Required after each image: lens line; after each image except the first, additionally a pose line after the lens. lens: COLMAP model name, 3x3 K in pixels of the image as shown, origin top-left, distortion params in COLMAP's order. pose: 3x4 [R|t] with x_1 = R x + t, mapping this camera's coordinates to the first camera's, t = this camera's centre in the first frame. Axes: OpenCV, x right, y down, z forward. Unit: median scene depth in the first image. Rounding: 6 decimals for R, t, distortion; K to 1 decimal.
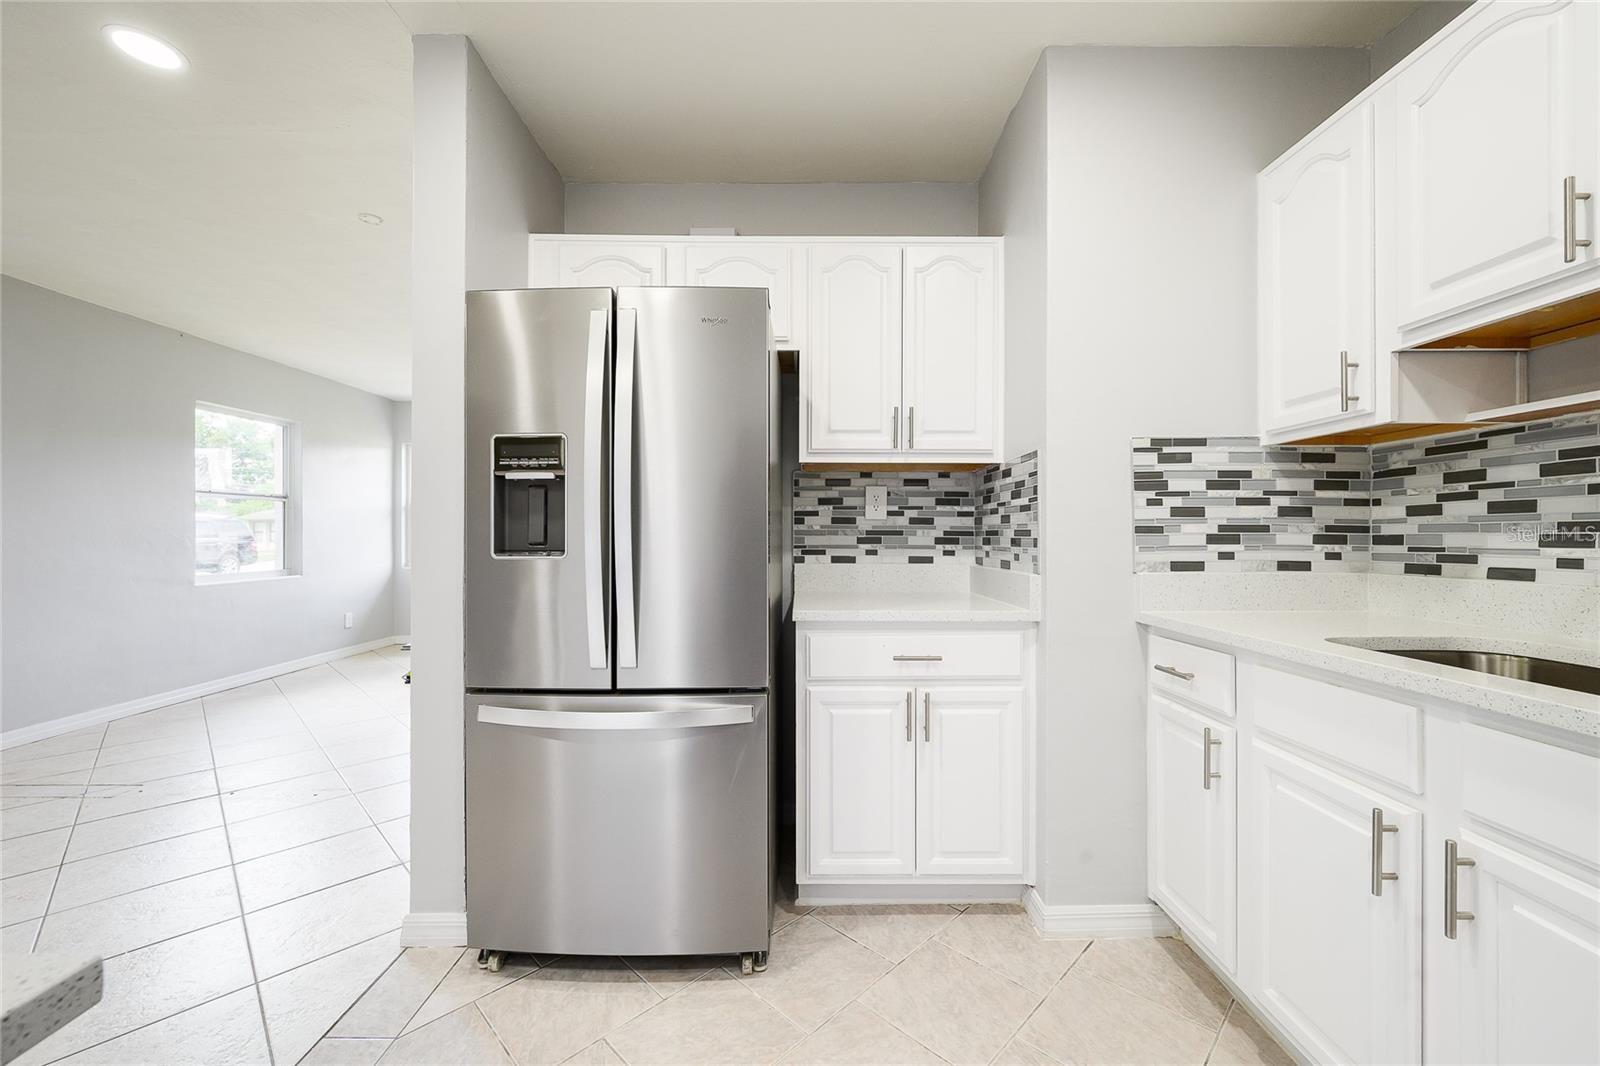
lens RADIAL K [[634.0, 0, 800.0], [0, 634.0, 533.0], [0, 0, 1]] dist [-0.000808, 0.000087]
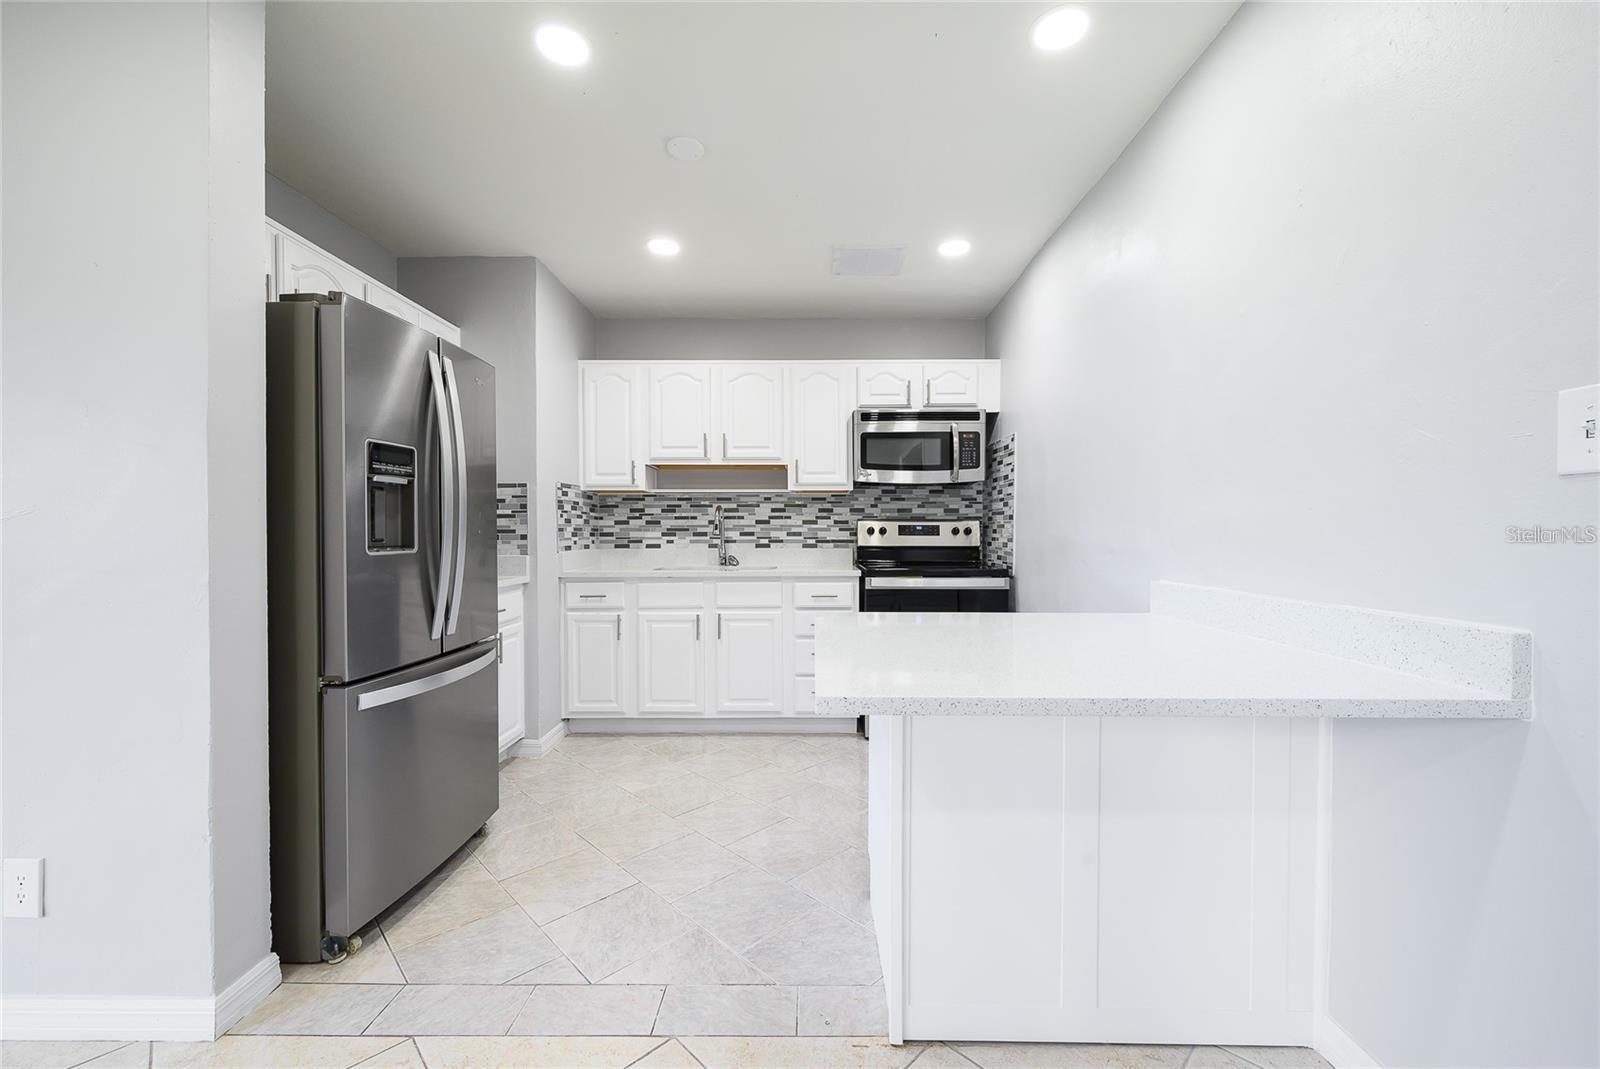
lens RADIAL K [[642.9, 0, 807.0], [0, 642.9, 536.9], [0, 0, 1]] dist [-0.004435, 0.002296]
pose [[0.008386, -0.007302, 0.999938, -1.566767], [0.000021, 0.999973, 0.007302, 0.002199], [-0.999965, -0.000040, 0.008386, 0.253295]]
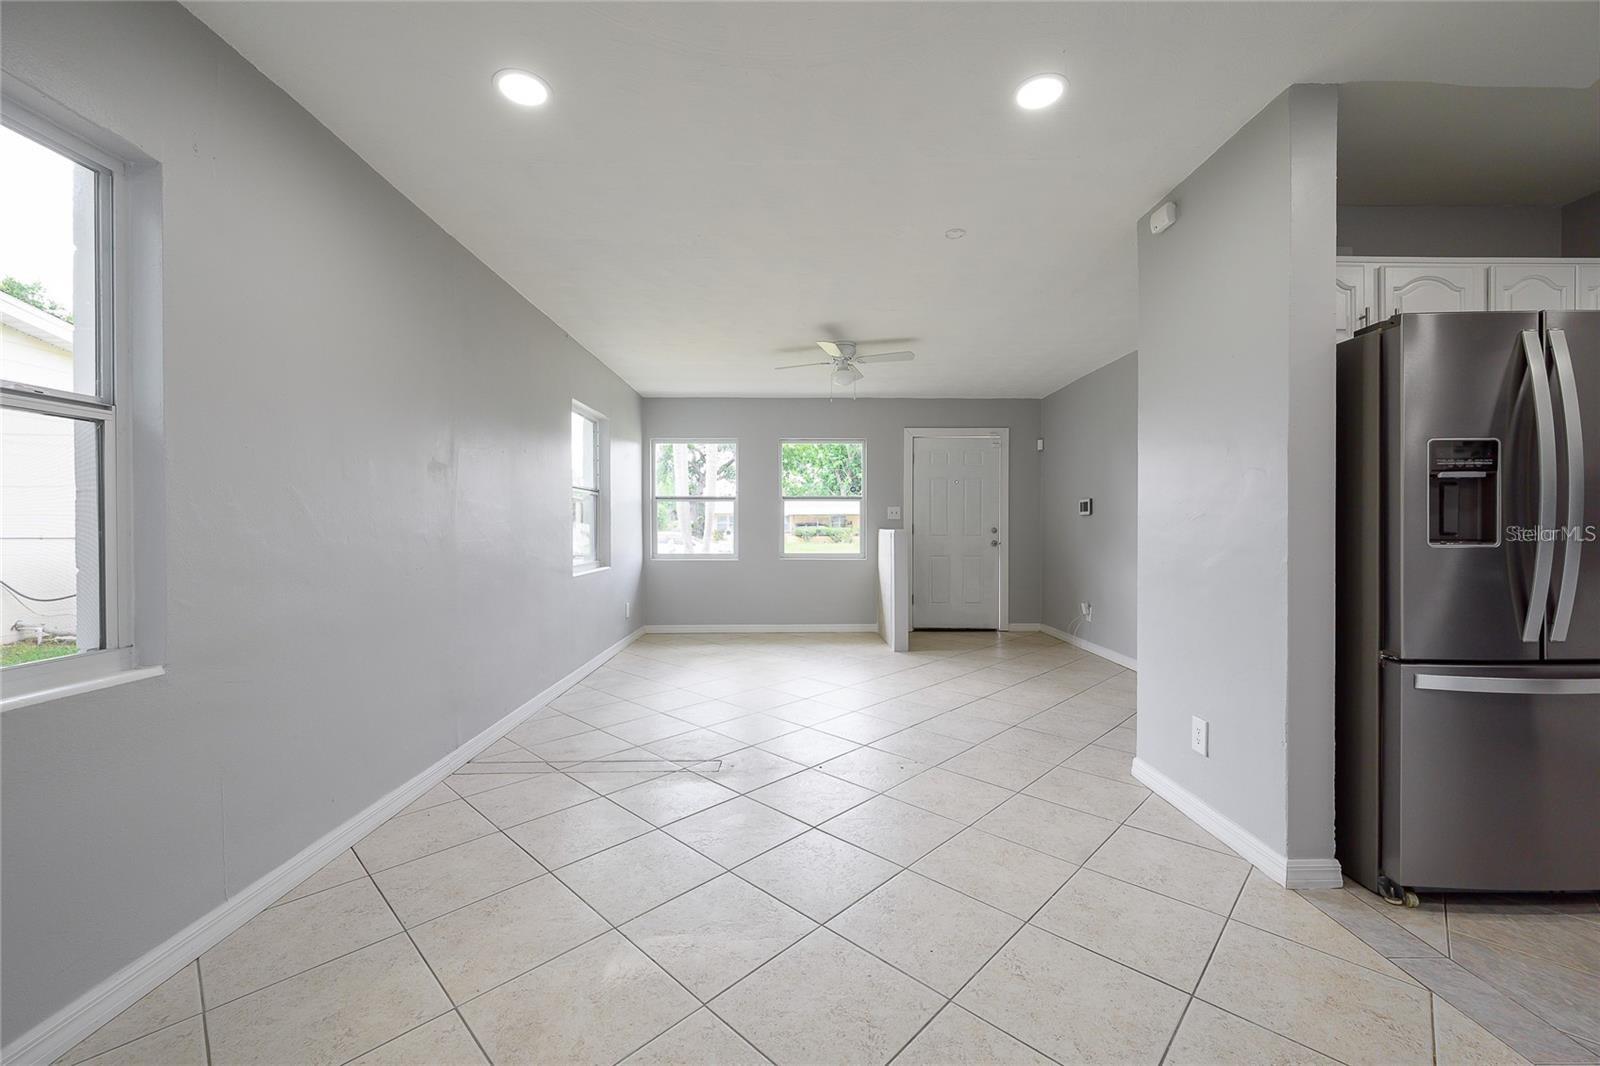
lens RADIAL K [[629.9, 0, 803.6], [0, 629.9, 528.9], [0, 0, 1]] dist [-0.000766, 0.000152]
pose [[0.999843, 0.000524, 0.017729, -1.646690], [-0.000581, 0.999995, 0.003260, 0.004464], [-0.017727, -0.003270, 0.999838, -0.120352]]
